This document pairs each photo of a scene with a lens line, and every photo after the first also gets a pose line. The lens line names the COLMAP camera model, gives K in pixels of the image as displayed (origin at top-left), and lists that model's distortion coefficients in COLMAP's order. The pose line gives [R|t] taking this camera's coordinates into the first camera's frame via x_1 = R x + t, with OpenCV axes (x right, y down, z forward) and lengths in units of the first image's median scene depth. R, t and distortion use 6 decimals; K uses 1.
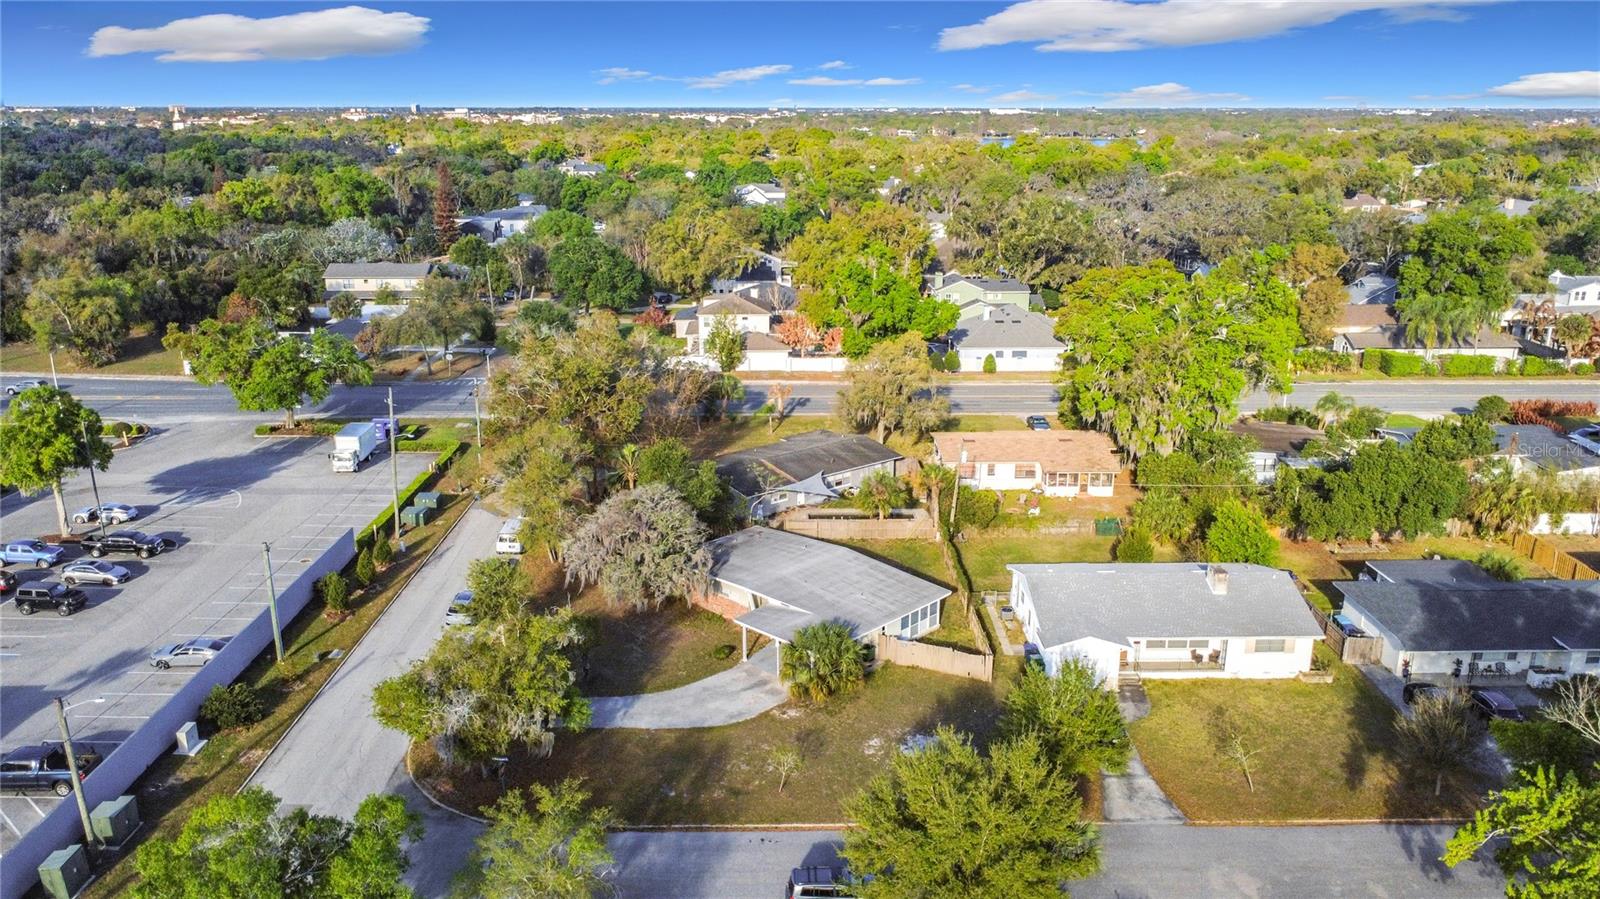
lens RADIAL K [[1185.9, 0, 800.0], [0, 1185.9, 449.5], [0, 0, 1]] dist [-0.000113, 0.002123]
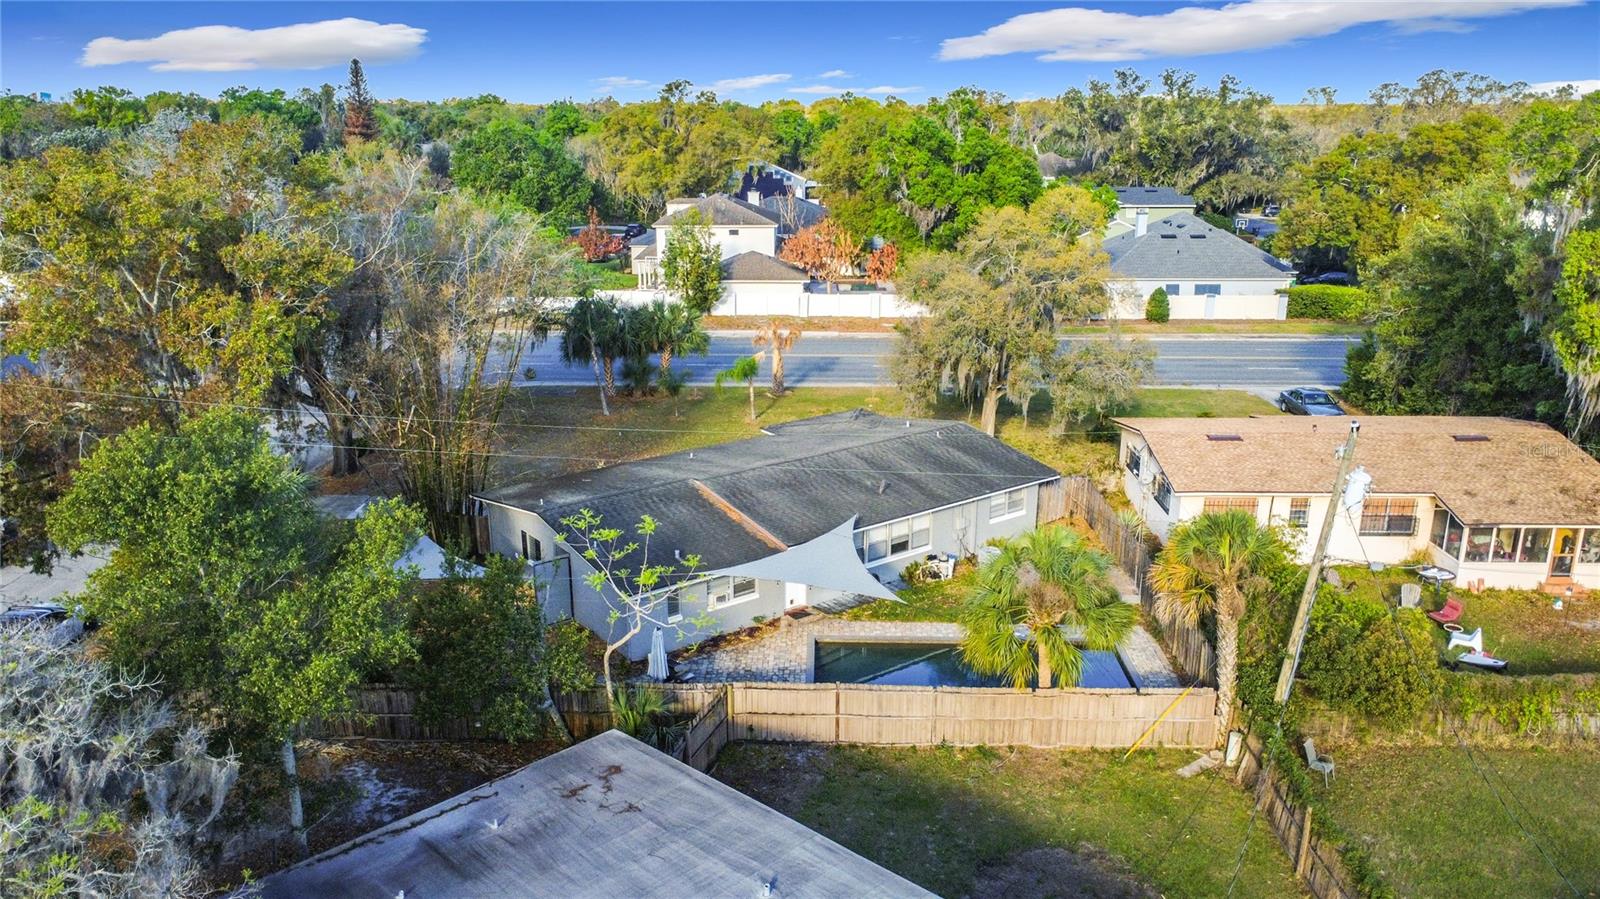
lens RADIAL K [[1185.9, 0, 800.0], [0, 1185.9, 449.5], [0, 0, 1]] dist [-0.000113, 0.002123]
pose [[0.999302, 0.008489, -0.036386, 0.010186], [-0.008521, 0.999963, -0.000729, -0.001326], [0.036378, 0.001039, 0.999338, 0.438519]]
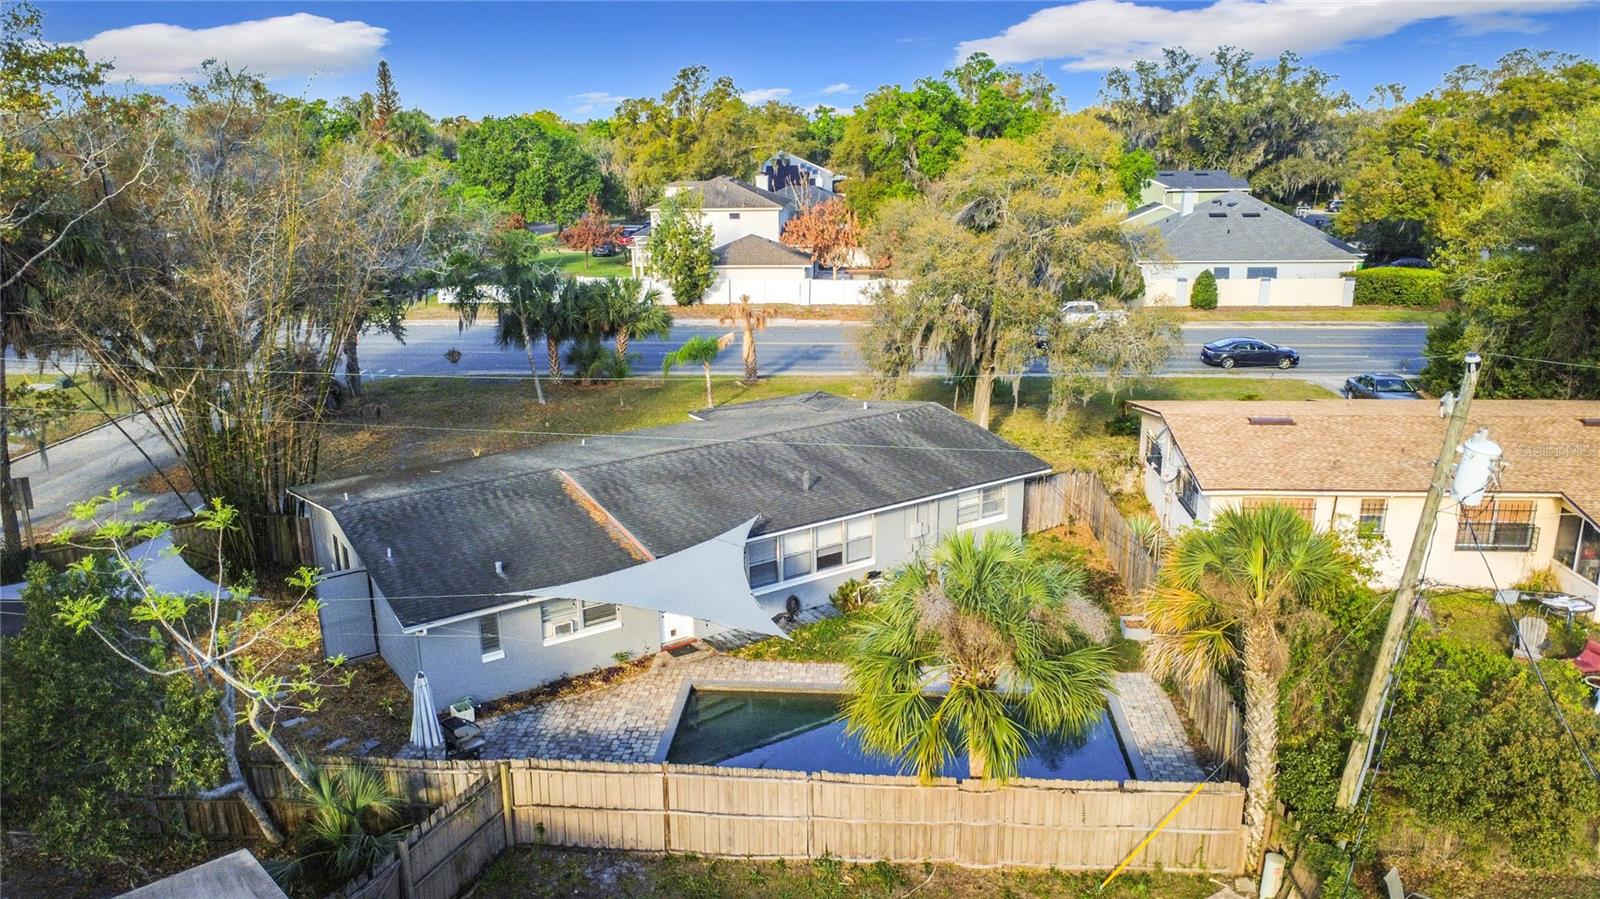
lens RADIAL K [[1165.3, 0, 800.0], [0, 1165.3, 449.5], [0, 0, 1]] dist [0.002066, -0.004745]
pose [[0.995858, 0.011088, -0.090239, 0.035704], [-0.012363, 0.999831, -0.013580, 0.004137], [0.090073, 0.014640, 0.995828, 0.508305]]
